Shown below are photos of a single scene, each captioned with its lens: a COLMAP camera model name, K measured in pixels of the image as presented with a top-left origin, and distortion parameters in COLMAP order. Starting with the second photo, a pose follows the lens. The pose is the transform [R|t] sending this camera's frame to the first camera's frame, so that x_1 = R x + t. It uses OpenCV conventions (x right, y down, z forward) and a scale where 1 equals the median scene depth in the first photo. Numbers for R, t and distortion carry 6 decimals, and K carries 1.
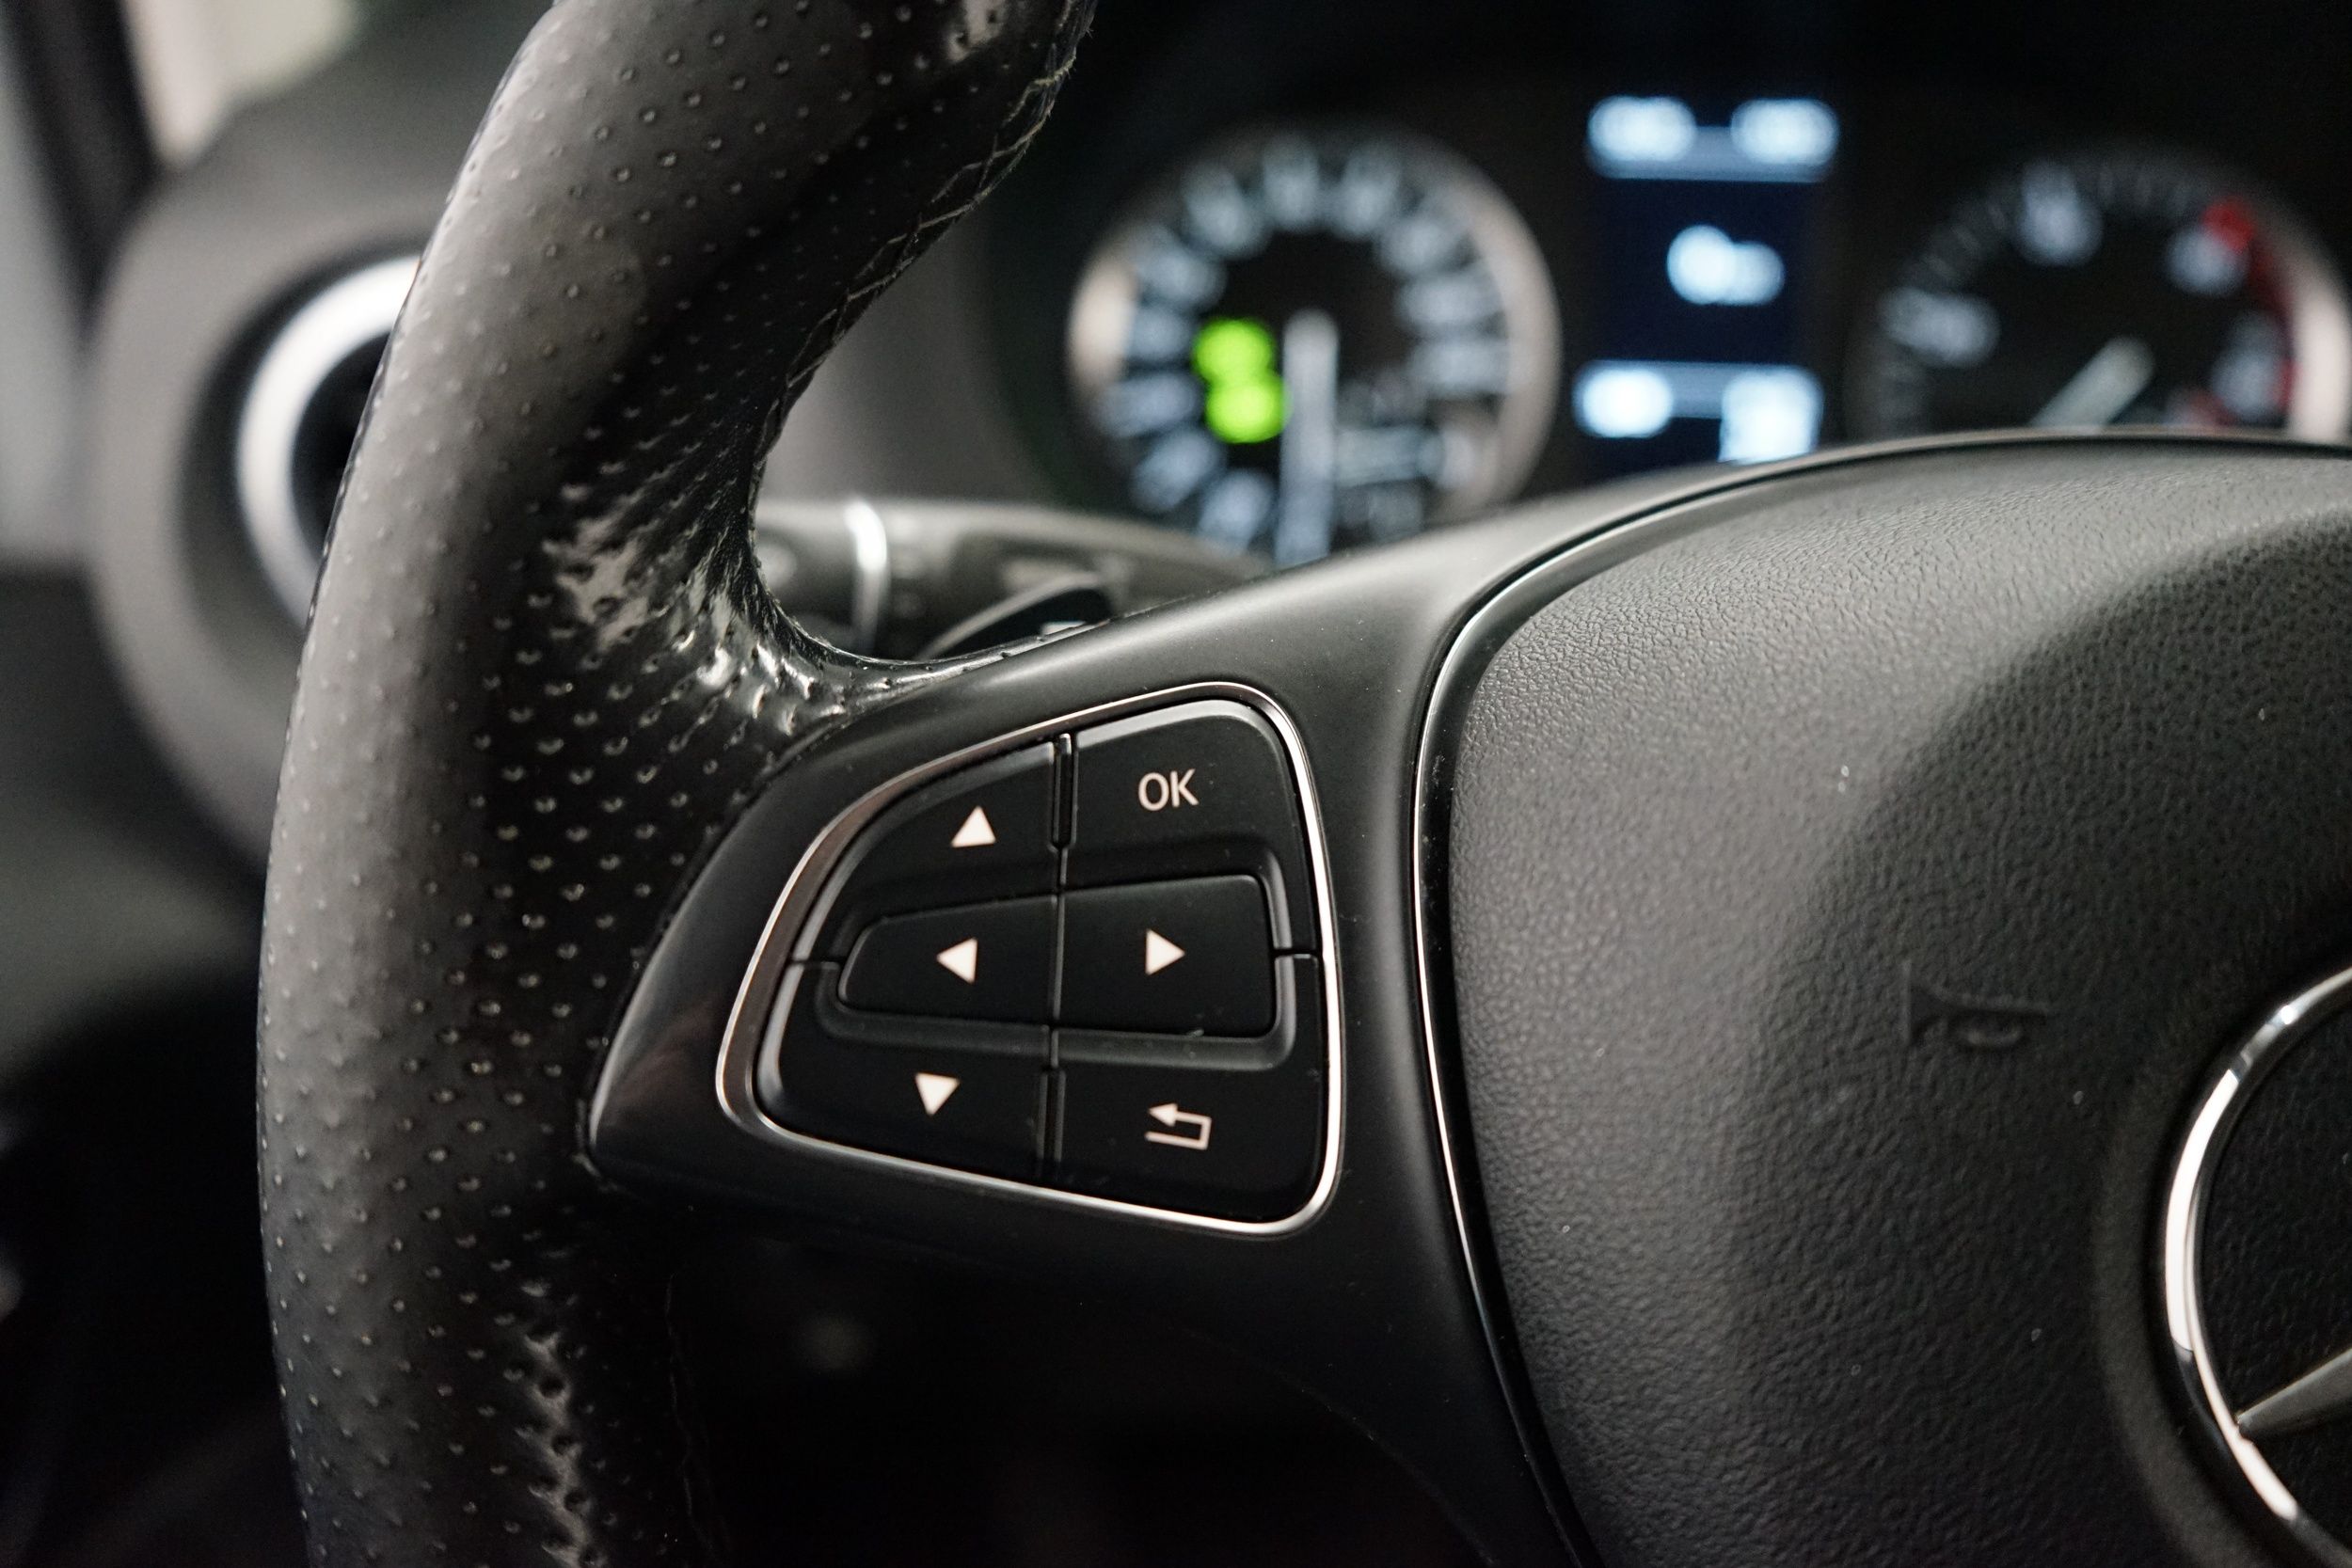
lens RADIAL K [[1941.2, 0, 1176.0], [0, 1941.2, 784.0], [0, 0, 1]] dist [0.000582, 0.000461]
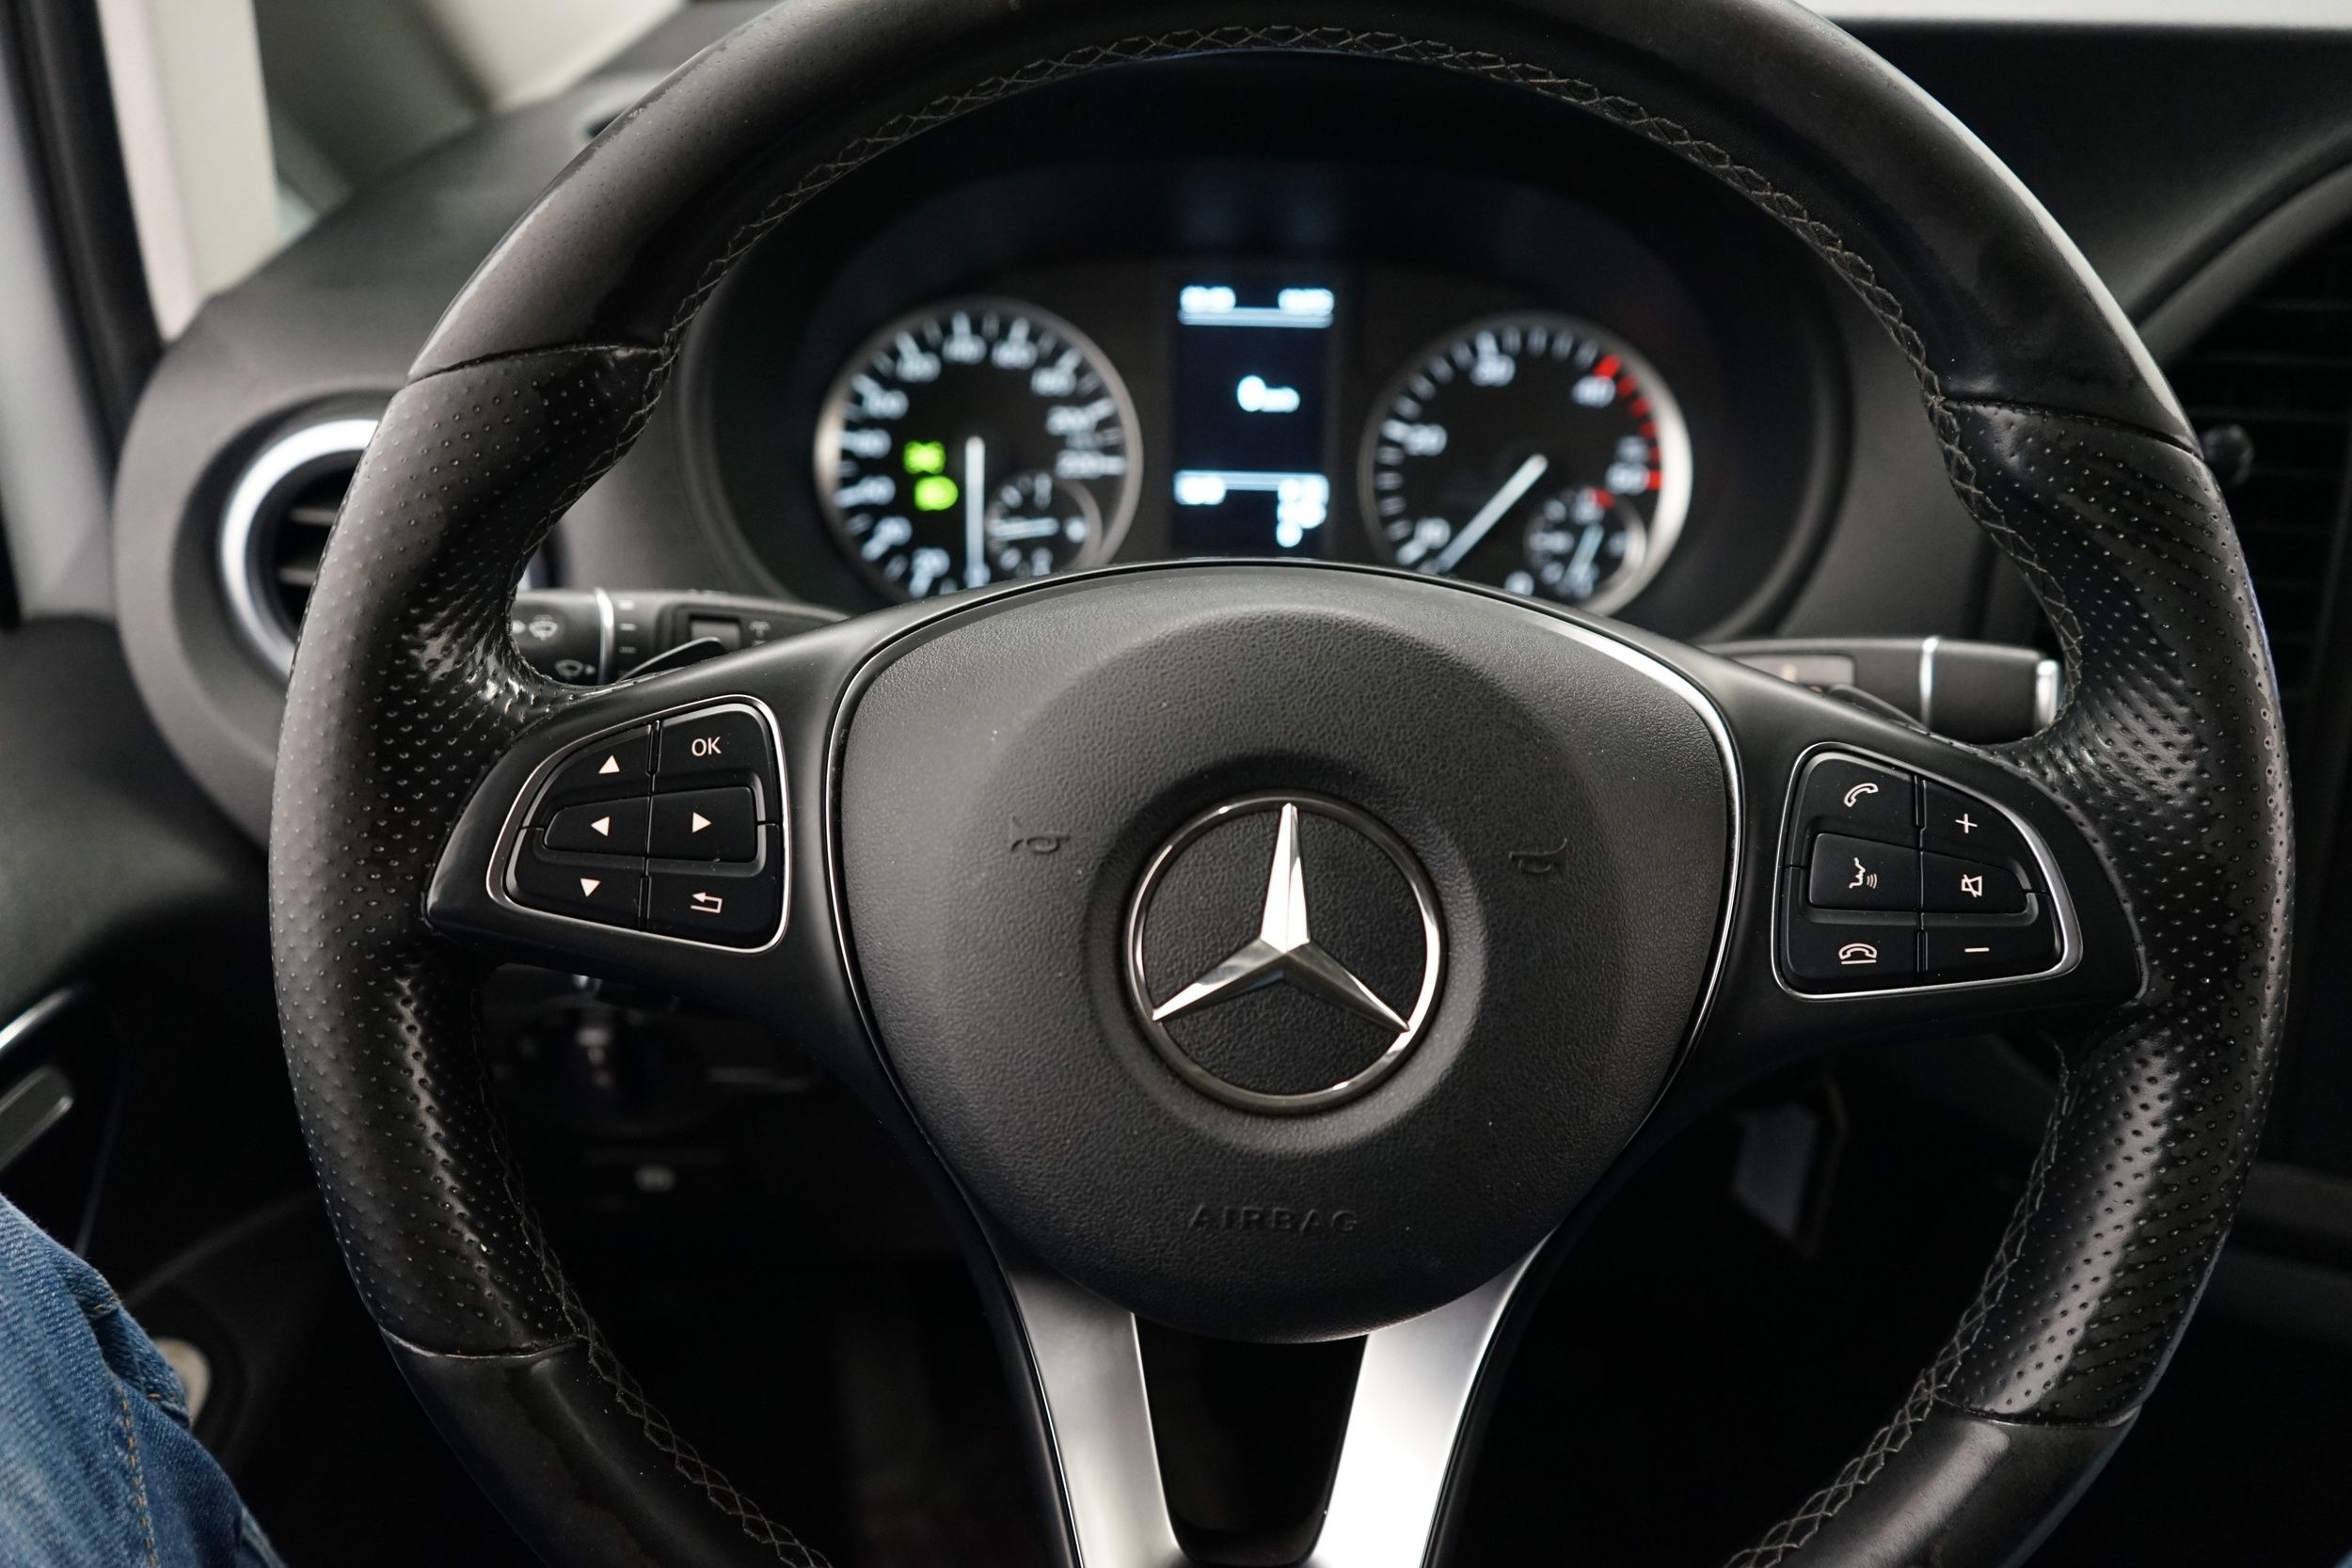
lens RADIAL K [[1865.6, 0, 1165.4], [0, 1865.6, 781.1], [0, 0, 1]] dist [-0.009741, 0.009674]
pose [[0.999013, -0.012838, 0.042519, 0.425176], [0.012809, 0.999918, 0.000951, 0.046939], [-0.042528, -0.000405, 0.999095, -1.088244]]
